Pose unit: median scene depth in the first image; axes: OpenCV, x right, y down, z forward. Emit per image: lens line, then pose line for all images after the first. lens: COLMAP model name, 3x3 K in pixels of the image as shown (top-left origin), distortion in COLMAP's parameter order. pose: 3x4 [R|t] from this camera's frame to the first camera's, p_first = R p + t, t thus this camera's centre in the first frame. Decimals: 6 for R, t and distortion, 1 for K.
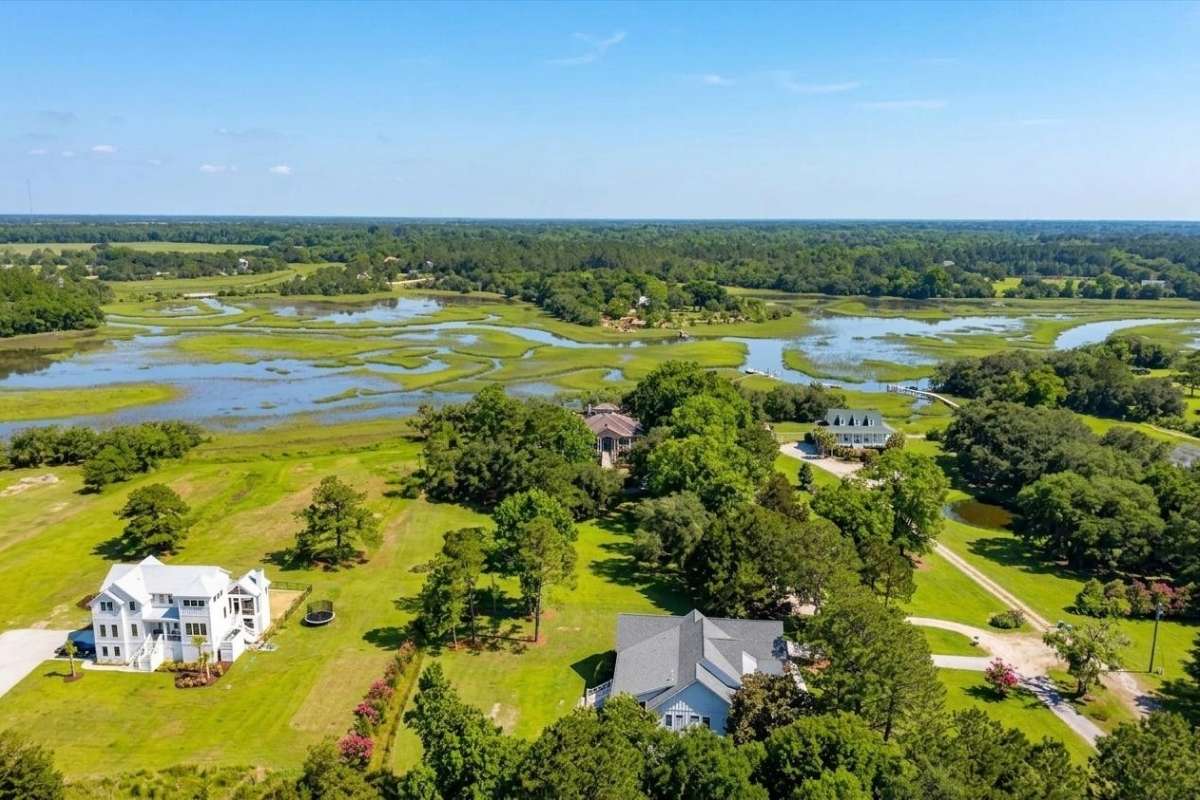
lens RADIAL K [[926.9, 0, 600.0], [0, 926.9, 400.0], [0, 0, 1]] dist [0.004267, -0.005394]
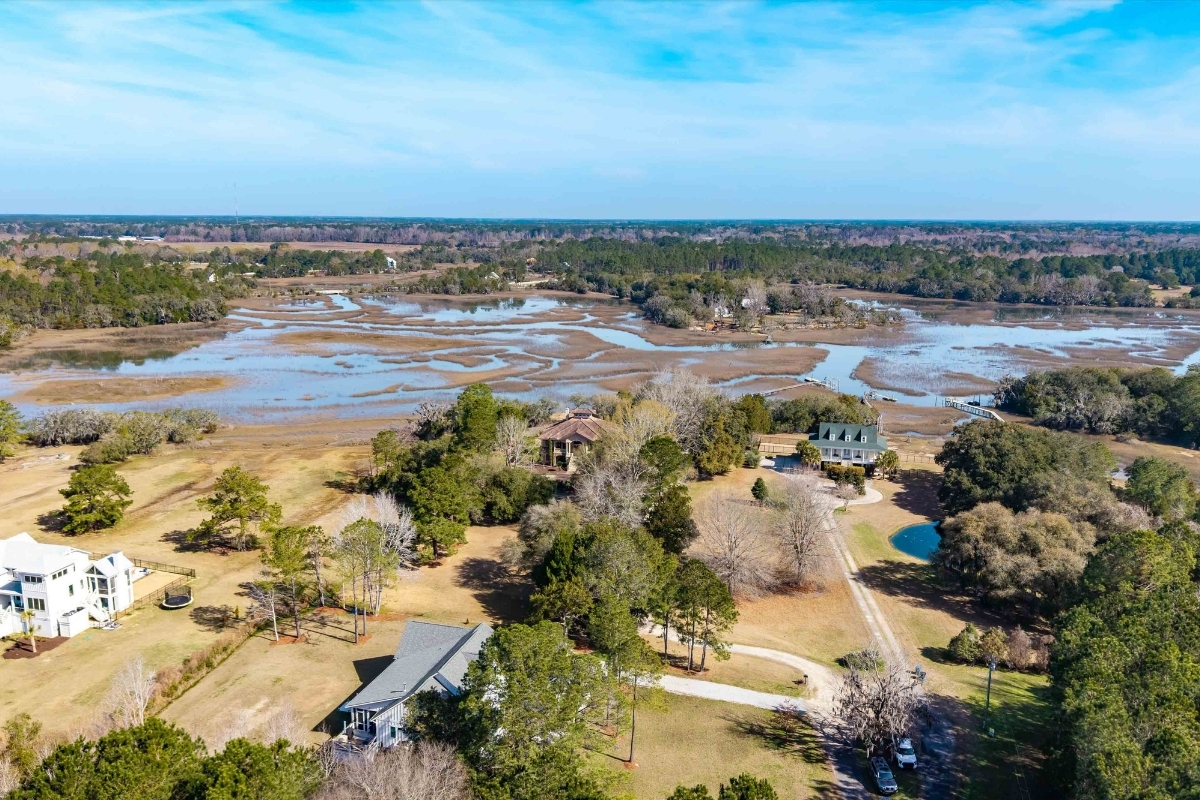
lens RADIAL K [[926.9, 0, 600.0], [0, 926.9, 400.0], [0, 0, 1]] dist [0.004267, -0.005394]
pose [[0.983970, 0.035410, -0.174784, 0.118112], [-0.035677, 0.999362, 0.001614, -0.003524], [0.174729, 0.004648, 0.984606, 0.020168]]
